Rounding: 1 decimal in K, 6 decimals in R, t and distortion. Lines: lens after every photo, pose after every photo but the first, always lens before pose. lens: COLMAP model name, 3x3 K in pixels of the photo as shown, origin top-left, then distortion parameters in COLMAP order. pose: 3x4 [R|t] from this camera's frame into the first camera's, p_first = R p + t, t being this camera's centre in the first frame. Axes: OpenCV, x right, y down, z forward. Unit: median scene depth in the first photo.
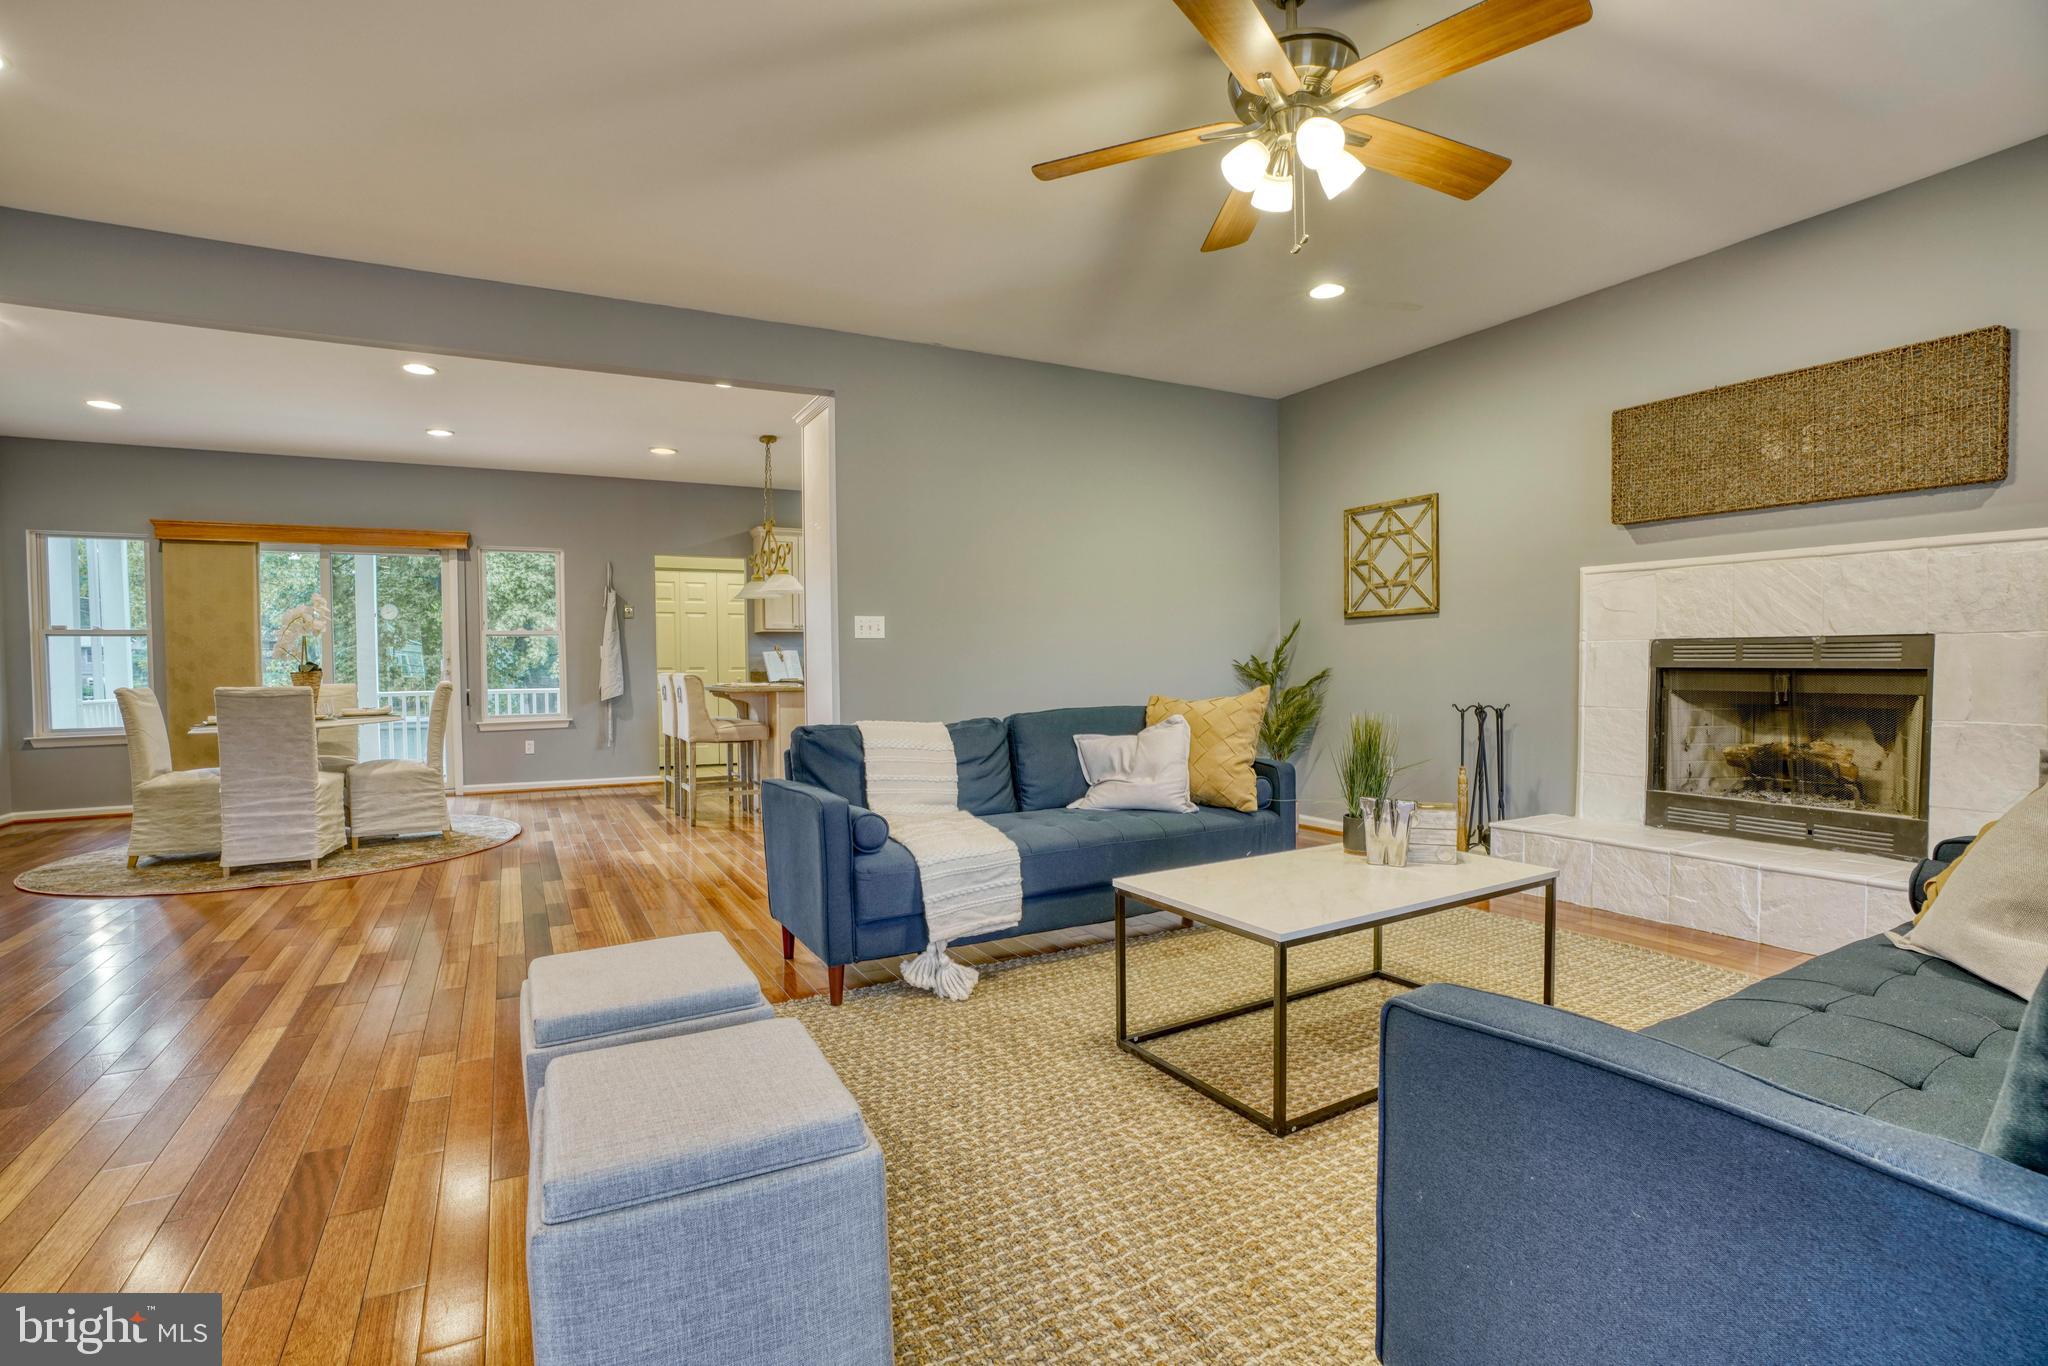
lens RADIAL K [[945.0, 0, 1001.4], [0, 945.0, 692.6], [0, 0, 1]] dist [-0.070332, 0.025704]
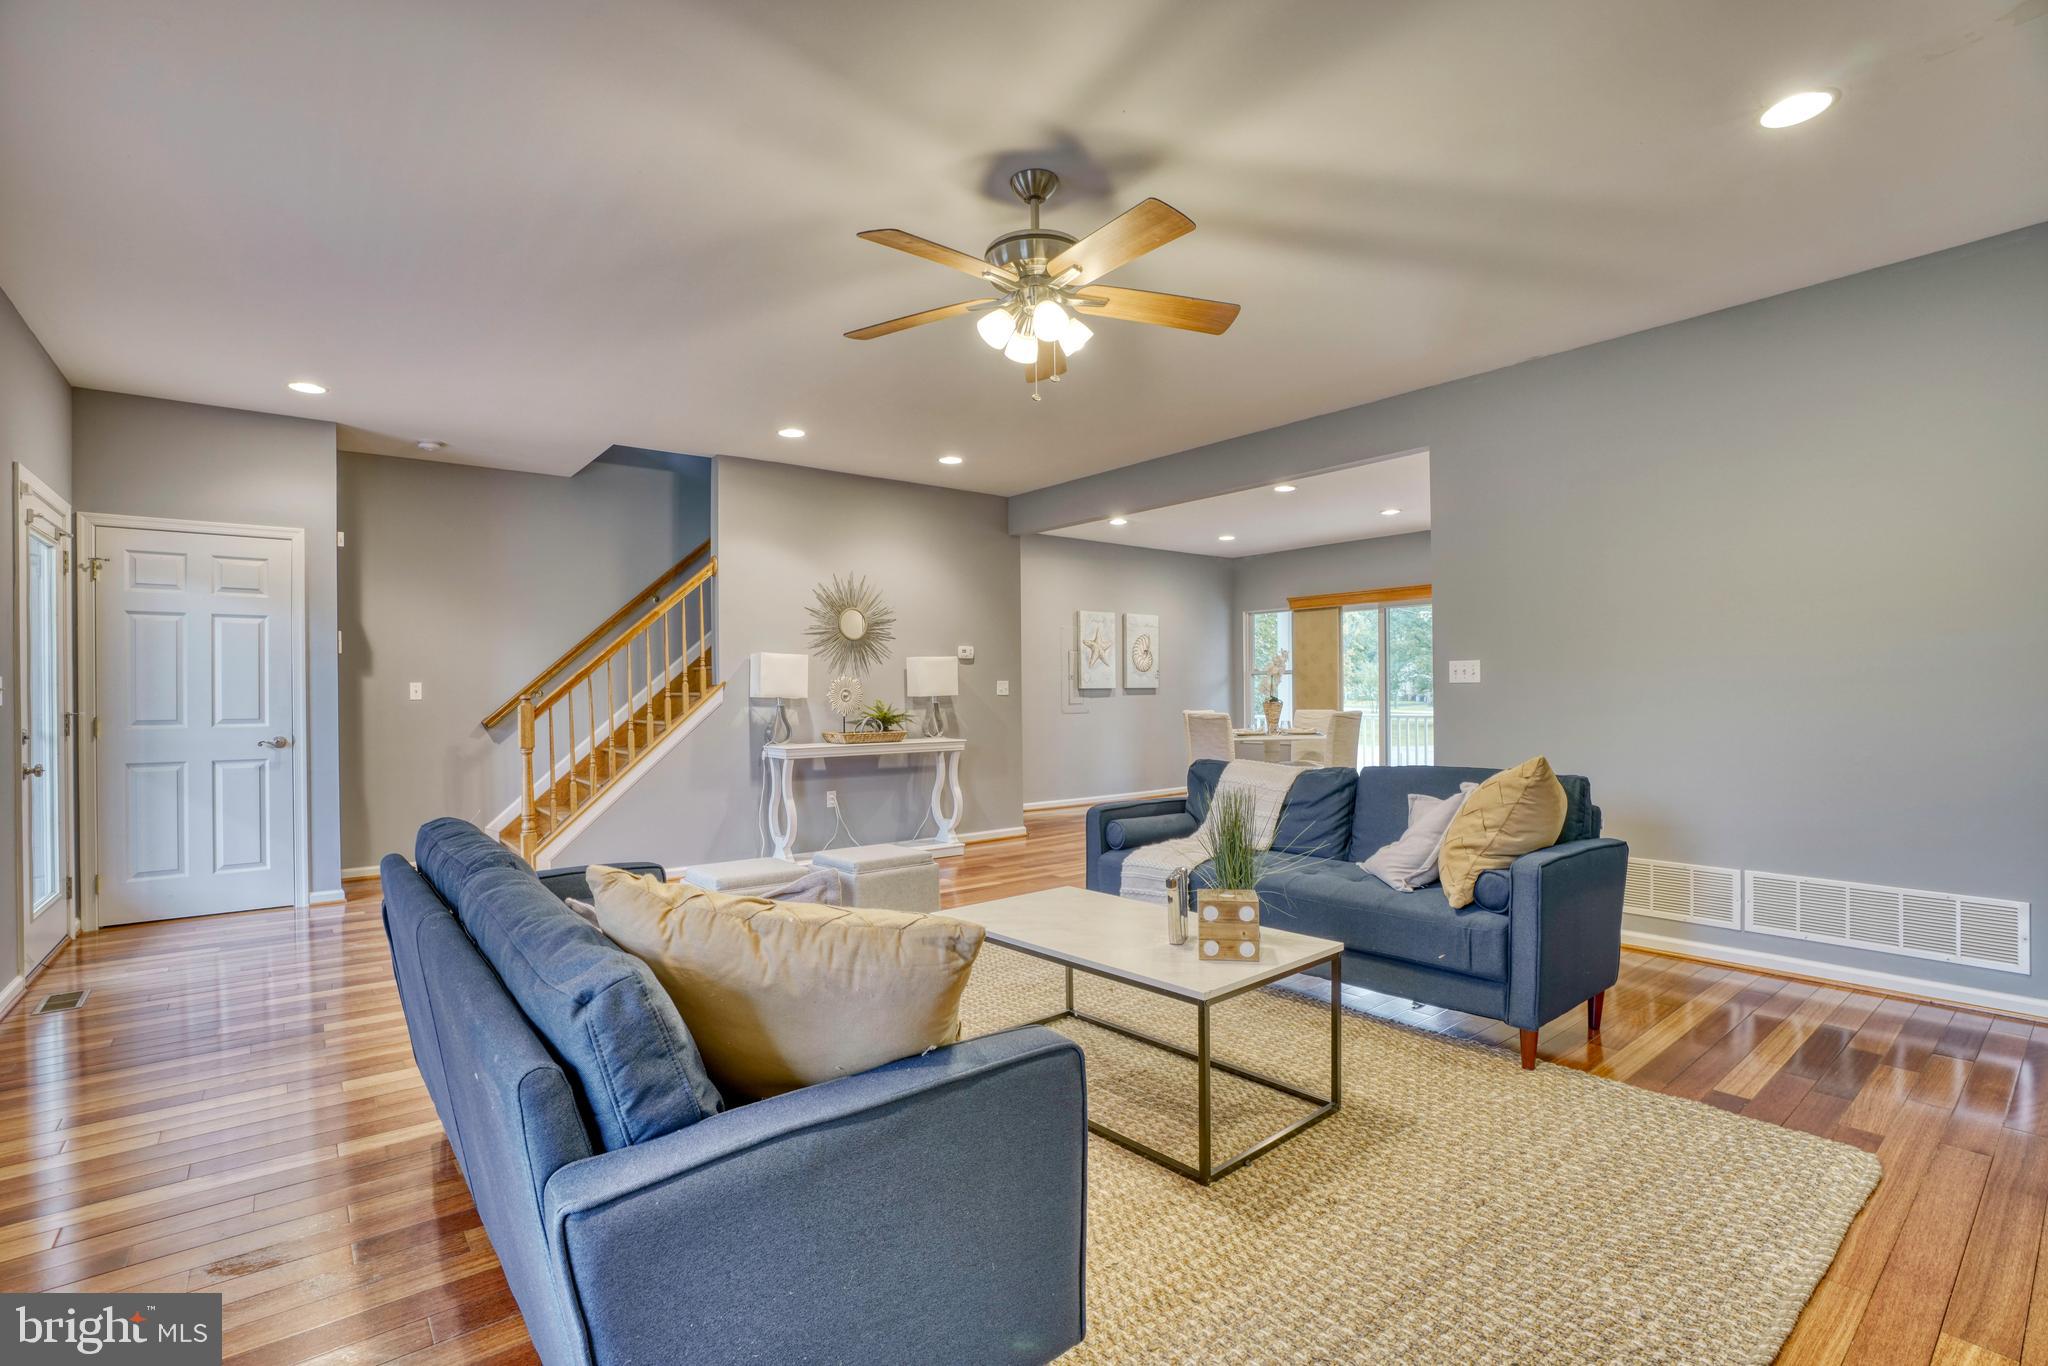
lens RADIAL K [[945.0, 0, 1008.3], [0, 945.0, 691.0], [0, 0, 1]] dist [-0.070332, 0.025704]
pose [[0.179975, 0.007734, -0.983641, 0.849542], [-0.023753, 0.999712, 0.003515, -0.046749], [0.983384, 0.022732, 0.180107, 0.405954]]
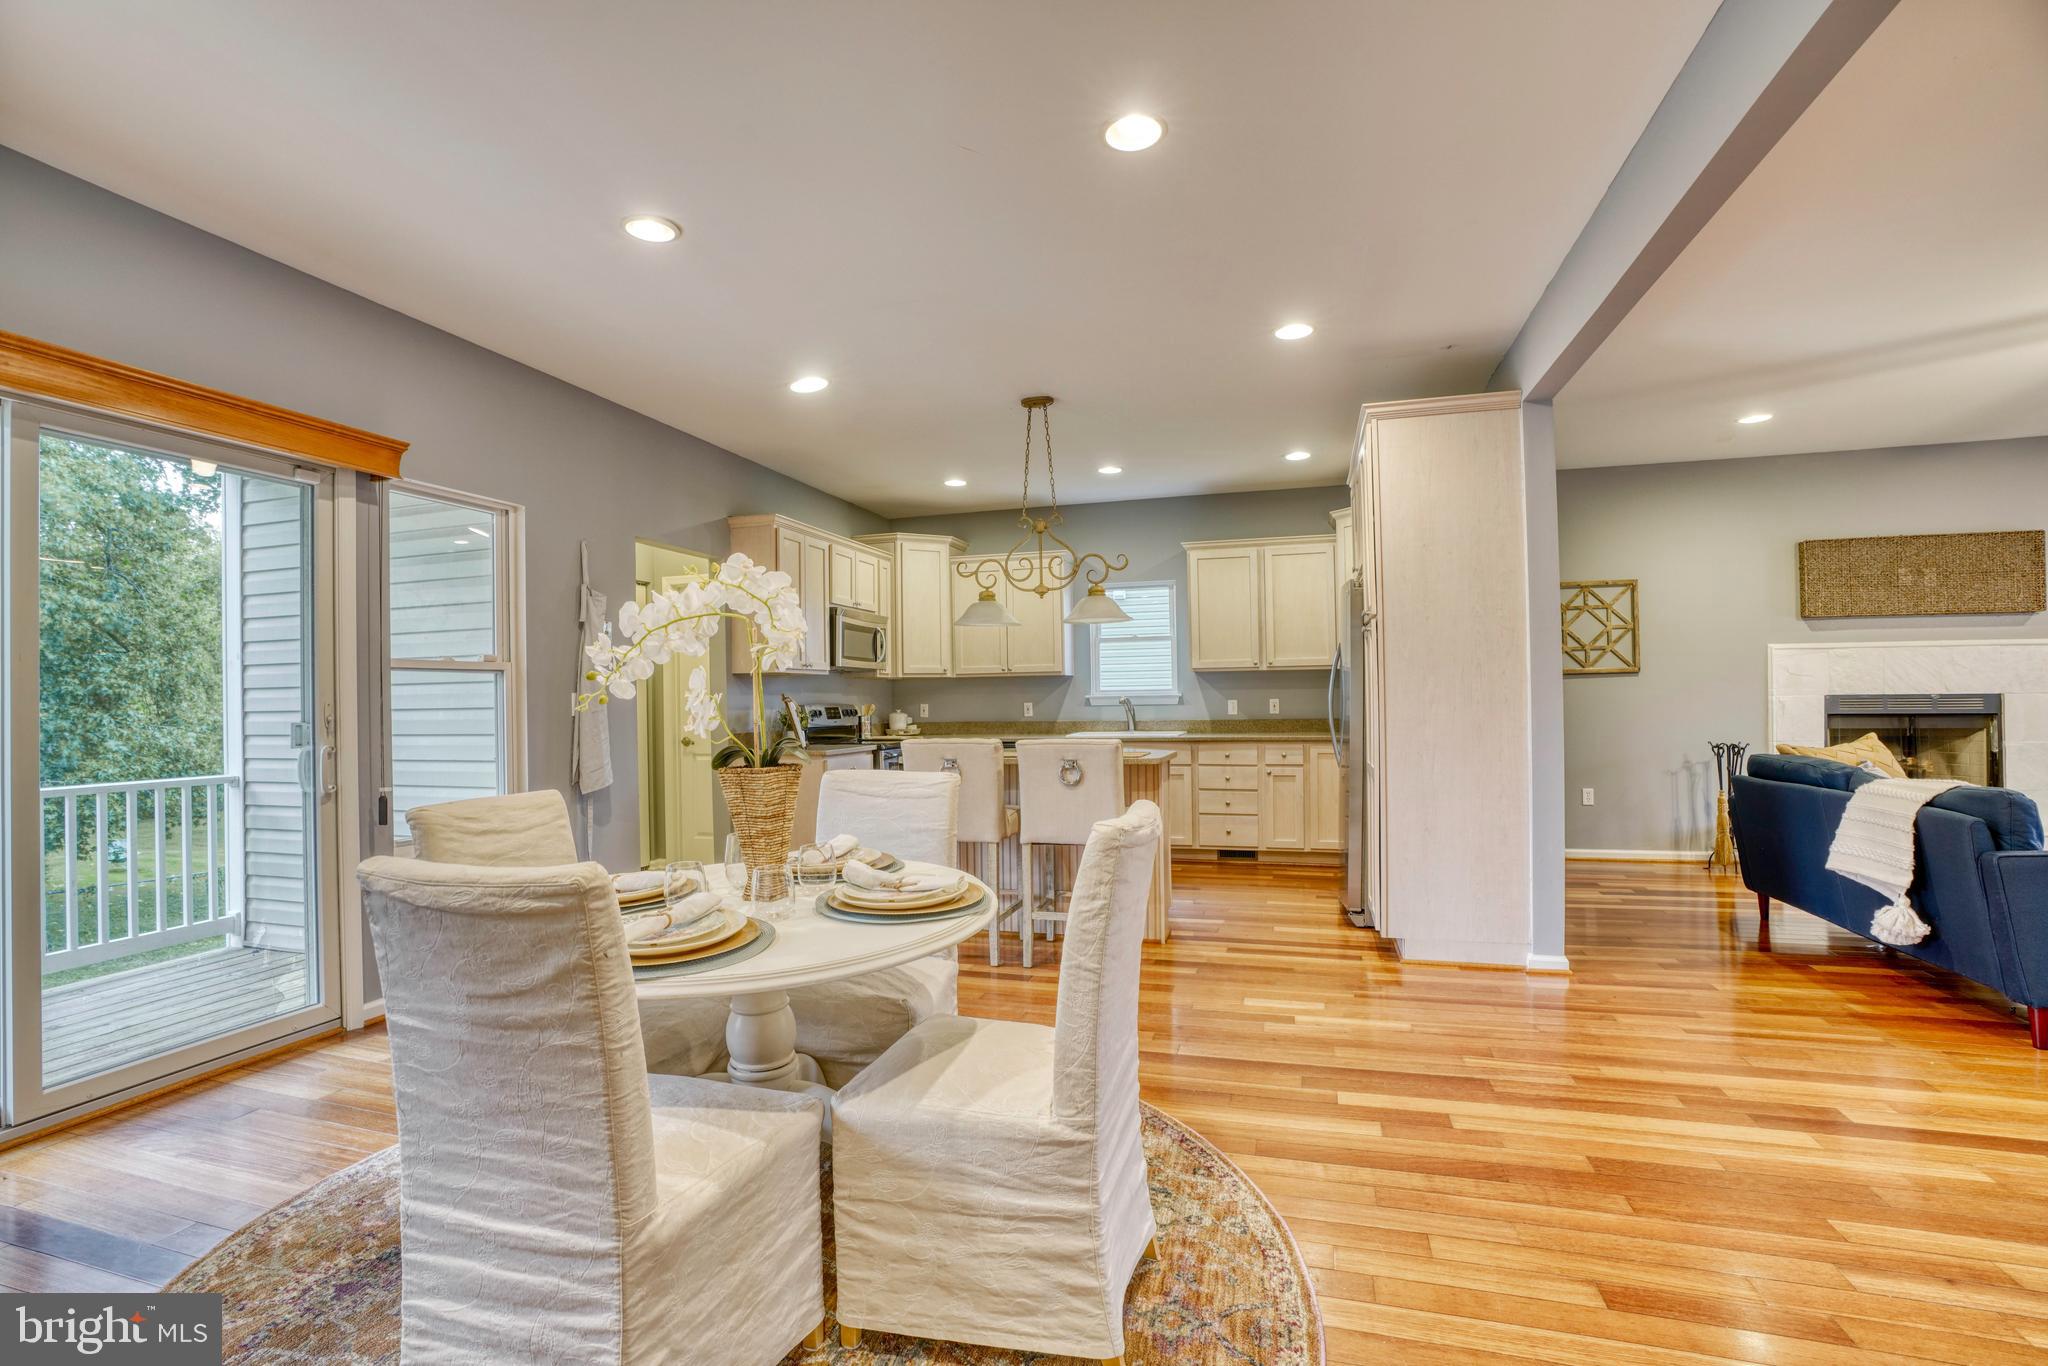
lens RADIAL K [[945.0, 0, 1005.9], [0, 945.0, 691.8], [0, 0, 1]] dist [-0.070332, 0.025704]
pose [[0.709286, 0.004697, 0.704905, -1.254310], [0.029147, 0.998927, -0.035984, -0.047746], [-0.704318, 0.046069, 0.708388, 0.869574]]
